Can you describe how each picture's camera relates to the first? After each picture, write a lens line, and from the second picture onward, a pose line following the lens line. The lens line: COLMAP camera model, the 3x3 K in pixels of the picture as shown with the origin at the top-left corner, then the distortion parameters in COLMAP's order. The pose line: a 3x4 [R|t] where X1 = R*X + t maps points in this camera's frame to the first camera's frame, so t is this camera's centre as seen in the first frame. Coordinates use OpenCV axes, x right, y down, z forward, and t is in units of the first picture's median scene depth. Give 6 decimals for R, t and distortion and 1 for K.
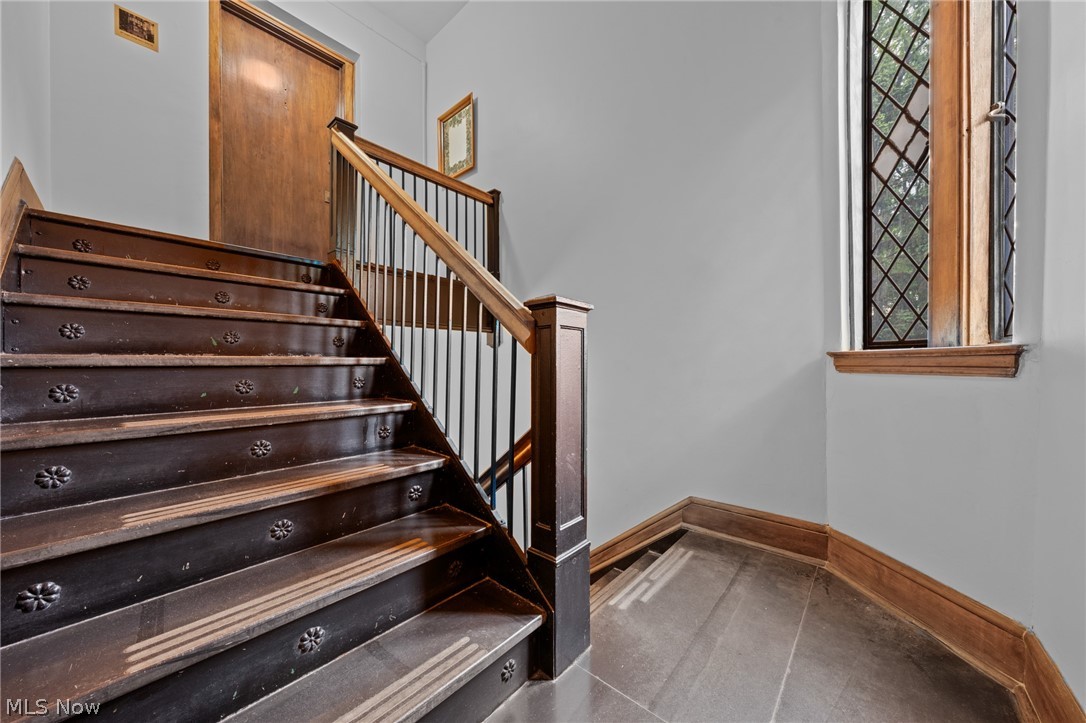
lens RADIAL K [[382.1, 0, 544.0], [0, 382.1, 361.9], [0, 0, 1]] dist [0.002454, 0.000286]
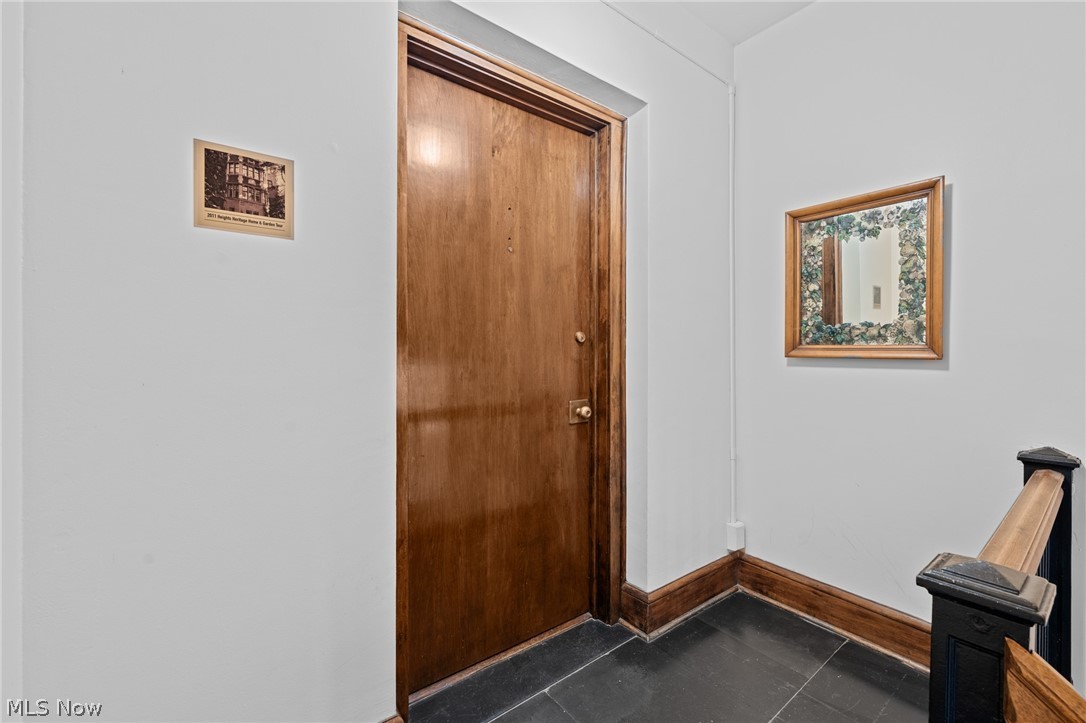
lens RADIAL K [[449.2, 0, 544.0], [0, 449.2, 357.3], [0, 0, 1]] dist [-0.004928, -0.000239]
pose [[0.983024, 0.007520, -0.183322, -0.534095], [-0.005298, 0.999907, 0.012605, -0.540155], [0.183400, -0.011419, 0.982972, 0.481446]]
